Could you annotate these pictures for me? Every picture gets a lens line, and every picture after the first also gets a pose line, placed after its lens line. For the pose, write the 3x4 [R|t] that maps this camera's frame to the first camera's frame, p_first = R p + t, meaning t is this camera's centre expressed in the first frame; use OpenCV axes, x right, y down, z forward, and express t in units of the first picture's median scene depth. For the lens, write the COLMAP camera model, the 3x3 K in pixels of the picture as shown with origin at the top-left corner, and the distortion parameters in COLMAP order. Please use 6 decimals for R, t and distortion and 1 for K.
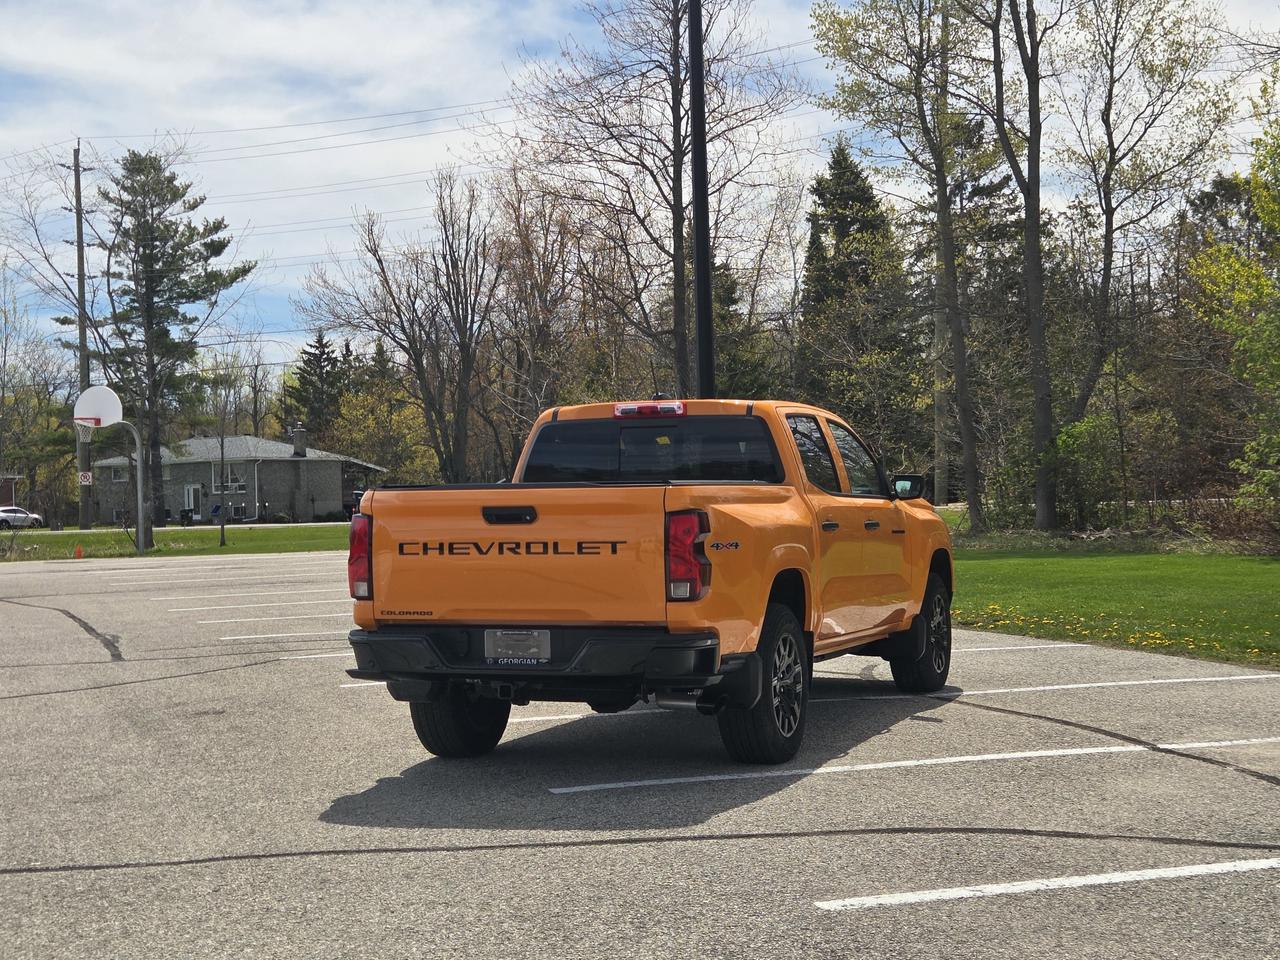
lens RADIAL K [[1849.5, 0, 635.4], [0, 1849.5, 500.8], [0, 0, 1]] dist [0.076426, 0.000000]
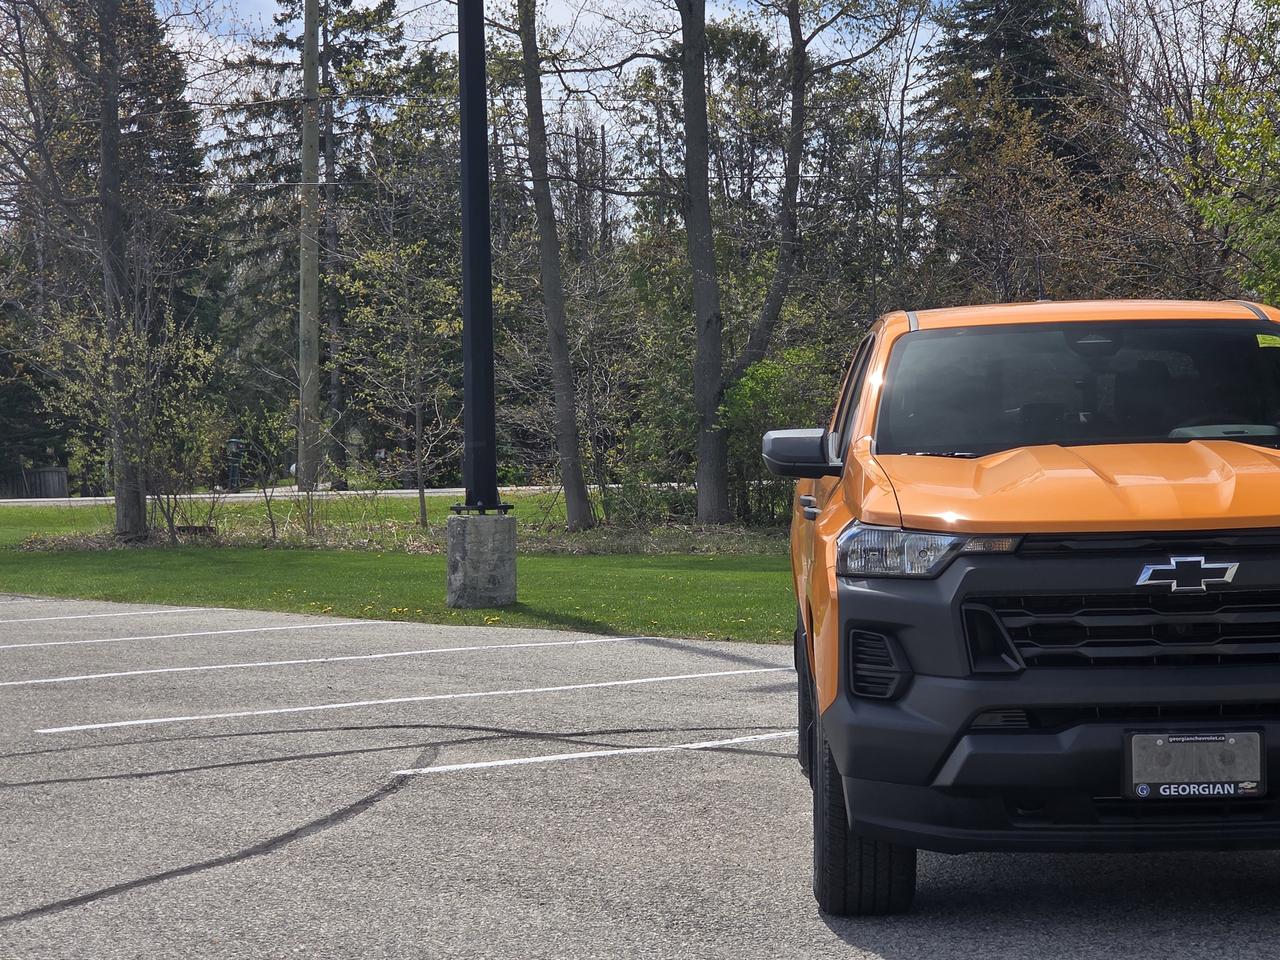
lens RADIAL K [[2776.2, 0, 648.5], [0, 2776.2, 471.0], [0, 0, 1]] dist [-0.055437, 0.000000]
pose [[0.946167, 0.008853, 0.323559, -0.108453], [-0.006994, 0.999952, -0.006910, 0.002708], [-0.323605, 0.004275, 0.946183, 0.084504]]
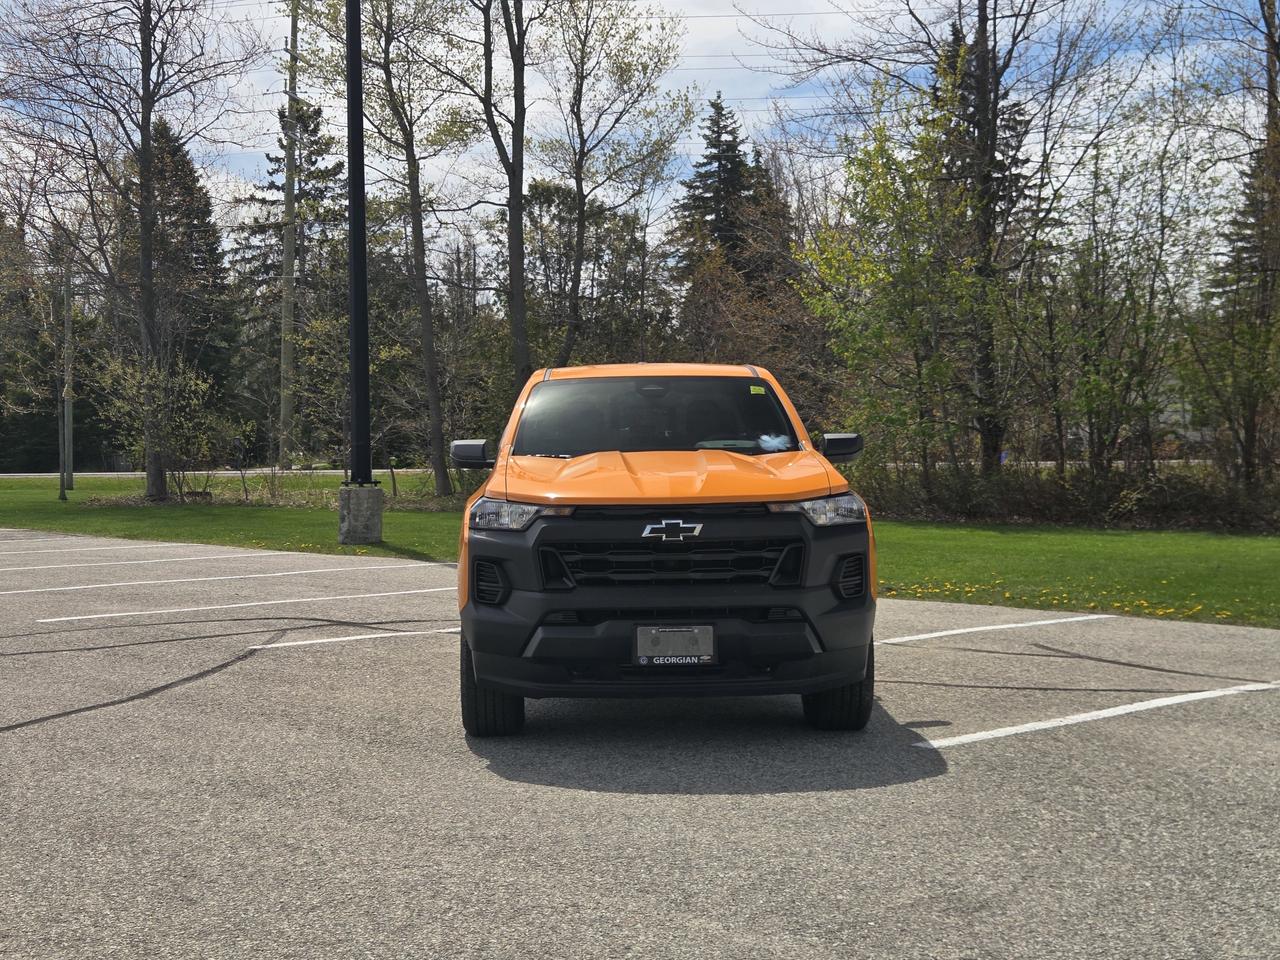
lens RADIAL K [[1715.9, 0, 629.8], [0, 1715.9, 476.5], [0, 0, 1]] dist [0.057801, 0.000000]
pose [[0.920697, 0.016213, 0.389941, -0.097963], [-0.018312, 0.999831, 0.001667, 0.002101], [-0.389848, -0.008675, 0.920839, 0.077223]]
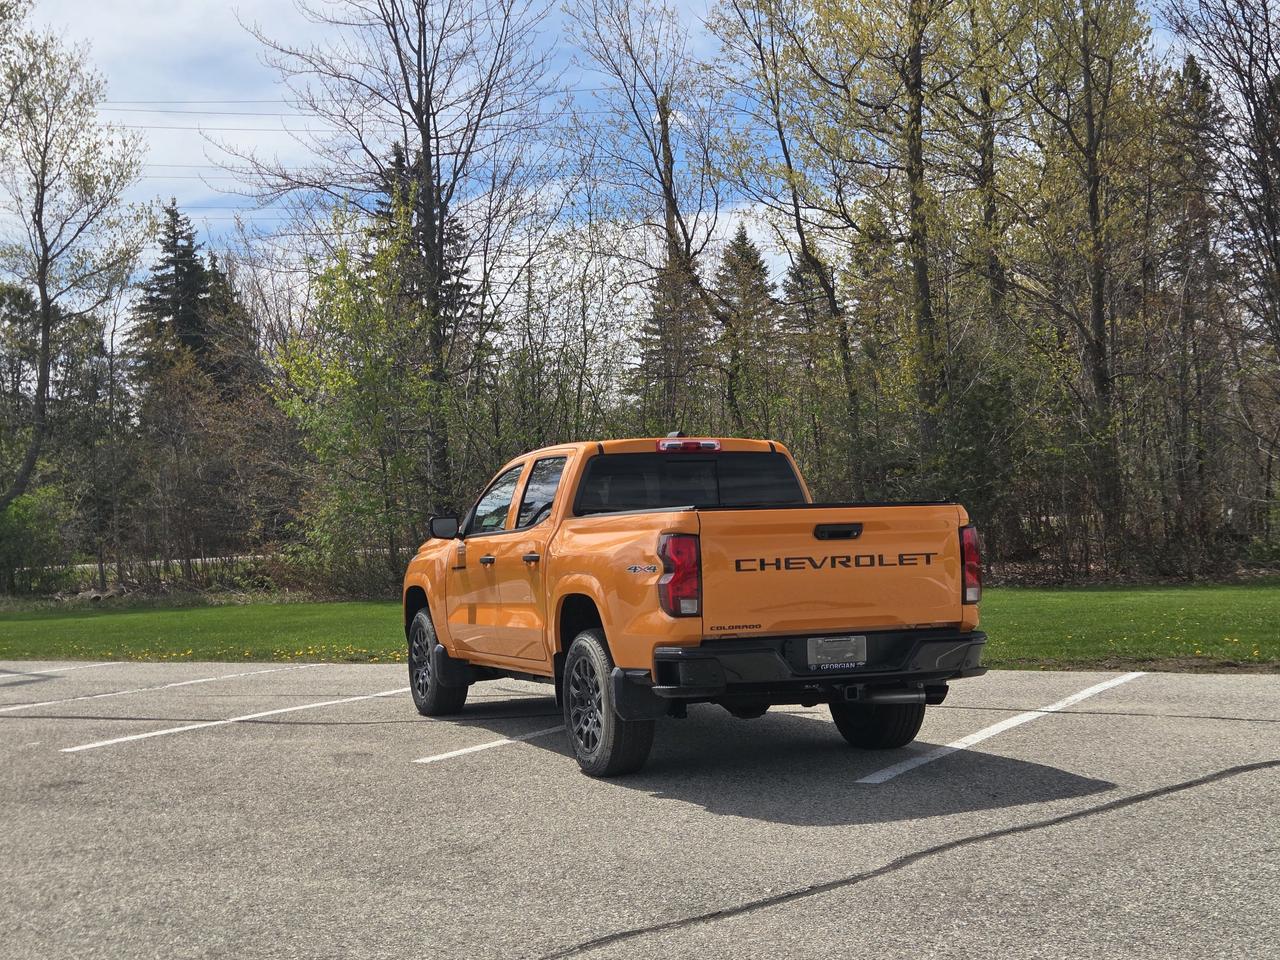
lens RADIAL K [[1632.6, 0, 612.8], [0, 1632.6, 467.8], [0, 0, 1]] dist [0.072342, 0.000000]
pose [[0.758322, 0.020201, 0.651567, -0.118079], [0.021916, 0.998165, -0.056454, 0.003207], [-0.651511, 0.057090, 0.756488, 0.052056]]
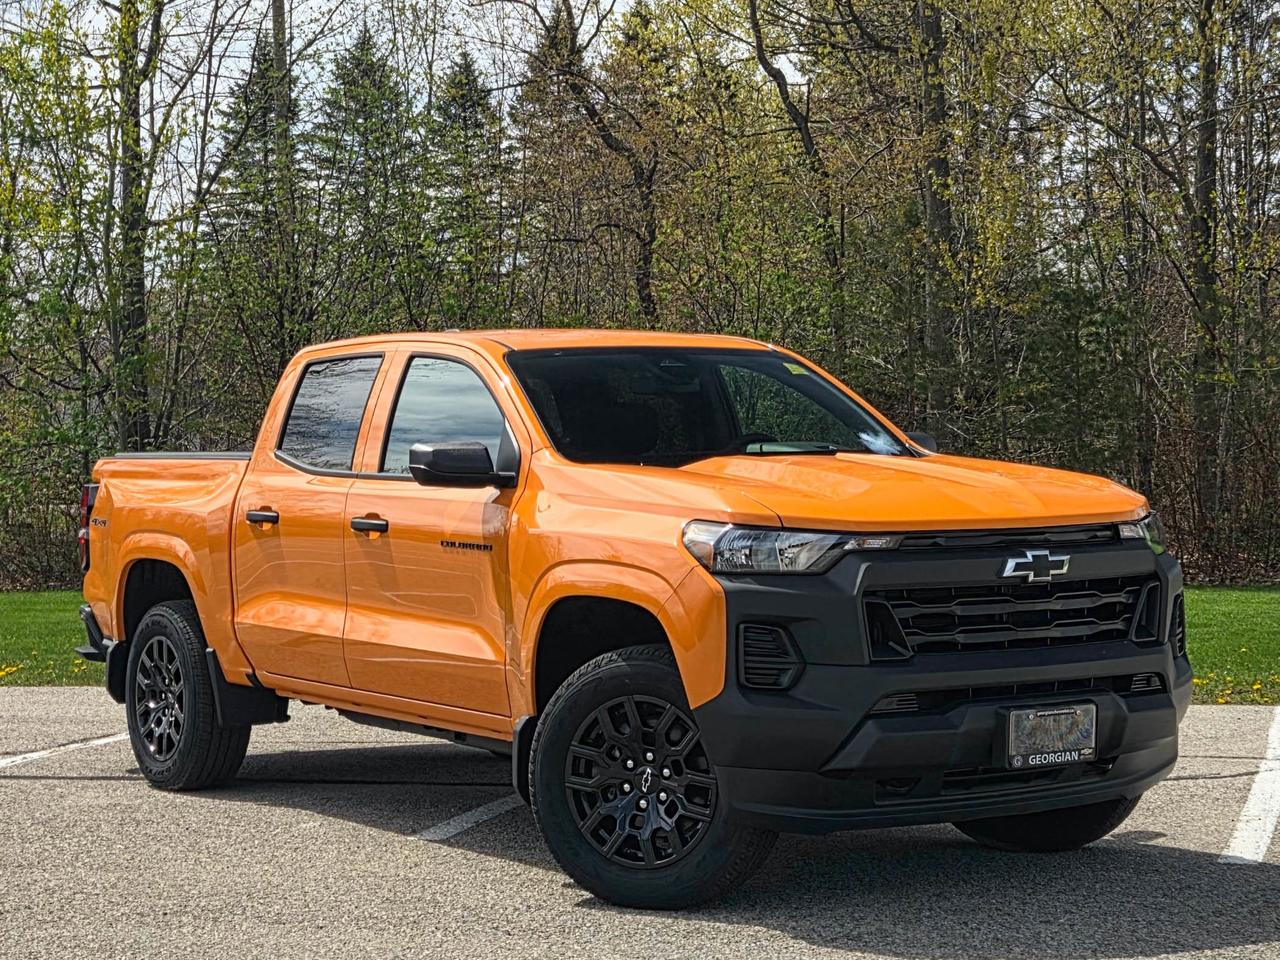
lens RADIAL K [[2463.1, 0, 643.5], [0, 2463.1, 375.1], [0, 0, 1]] dist [0.040104, 0.000000]
pose [[0.596379, 0.051345, 0.801059, -0.159670], [-0.000179, 0.997961, -0.063832, 0.004692], [-0.802703, 0.037924, 0.595172, 0.137329]]
